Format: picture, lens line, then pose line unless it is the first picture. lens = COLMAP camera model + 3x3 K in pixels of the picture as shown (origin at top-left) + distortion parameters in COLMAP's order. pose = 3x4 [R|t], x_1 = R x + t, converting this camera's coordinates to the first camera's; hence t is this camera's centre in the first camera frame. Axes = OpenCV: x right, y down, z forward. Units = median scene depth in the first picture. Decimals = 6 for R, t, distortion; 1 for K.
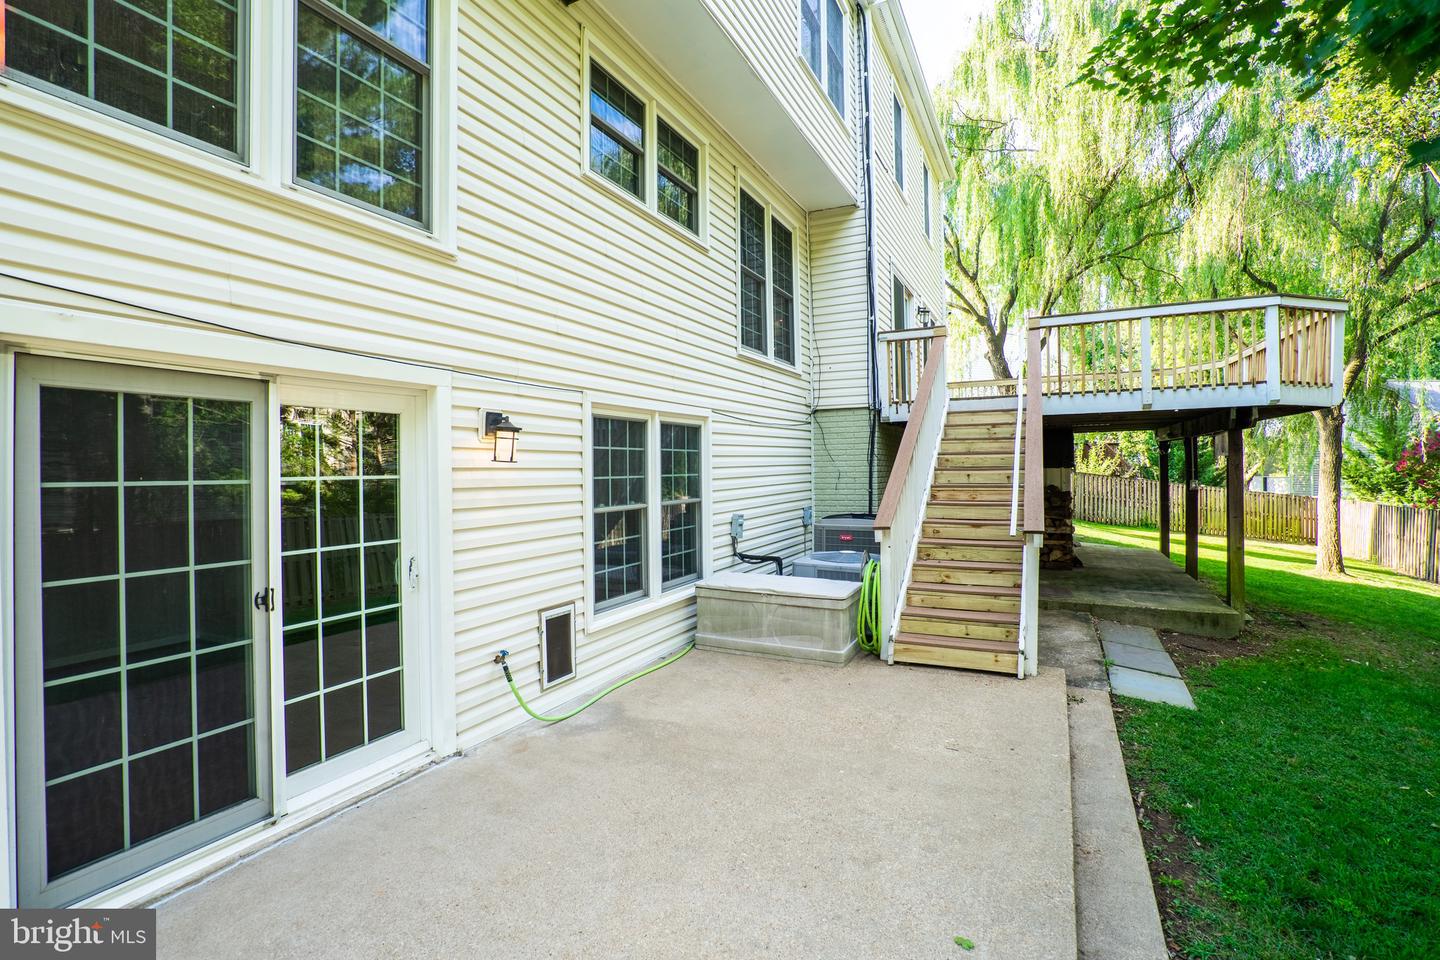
lens RADIAL K [[679.1, 0, 720.0], [0, 679.1, 480.0], [0, 0, 1]] dist [-0.017785, 0.000828]
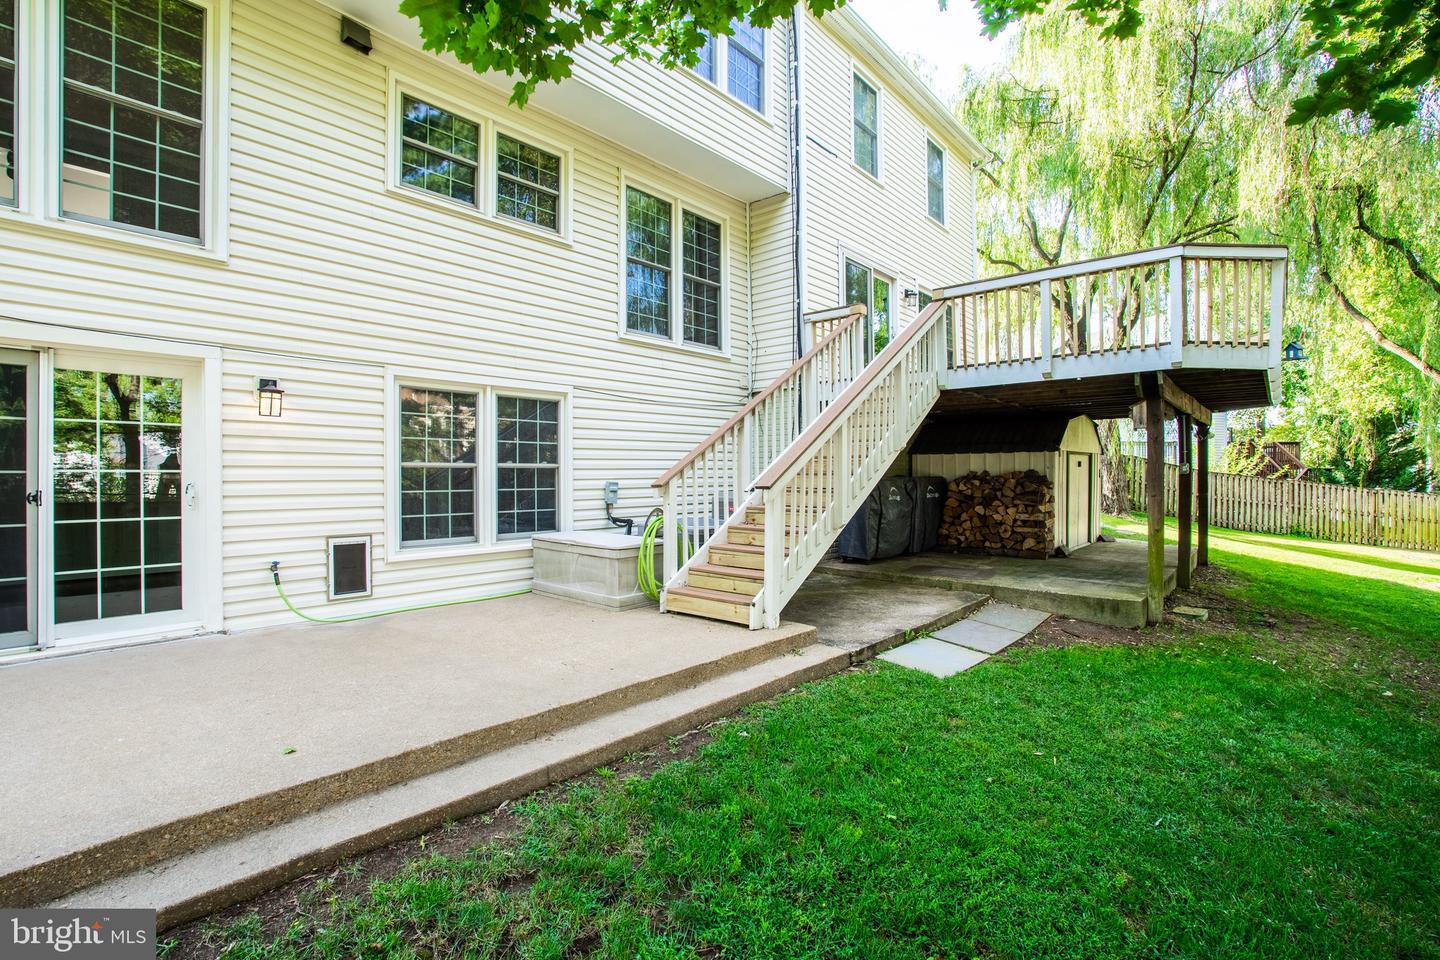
lens RADIAL K [[664.6, 0, 717.6], [0, 664.6, 489.5], [0, 0, 1]] dist [-0.035415, 0.018065]
pose [[0.965237, 0.014812, -0.260955, 0.578808], [-0.013242, 0.999882, 0.007773, 0.063301], [0.261039, -0.004048, 0.965320, -0.000066]]
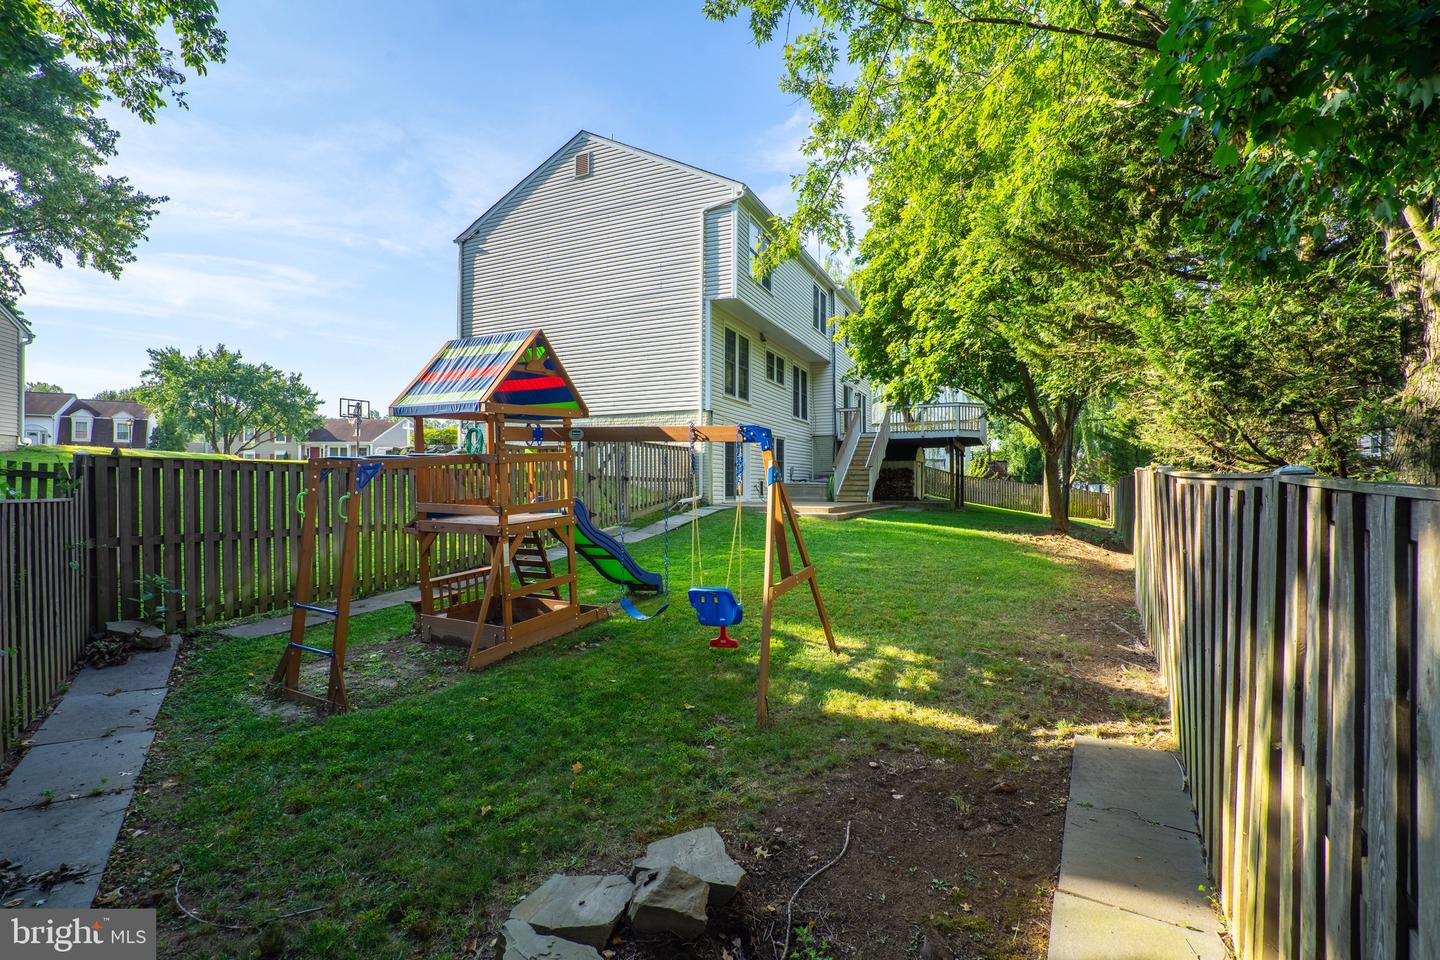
lens RADIAL K [[664.6, 0, 717.6], [0, 664.6, 489.5], [0, 0, 1]] dist [-0.035415, 0.018065]
pose [[0.999549, 0.013969, 0.026572, -0.506689], [-0.013516, 0.999761, -0.017173, 0.262843], [-0.026806, 0.016806, 0.999499, -2.660369]]
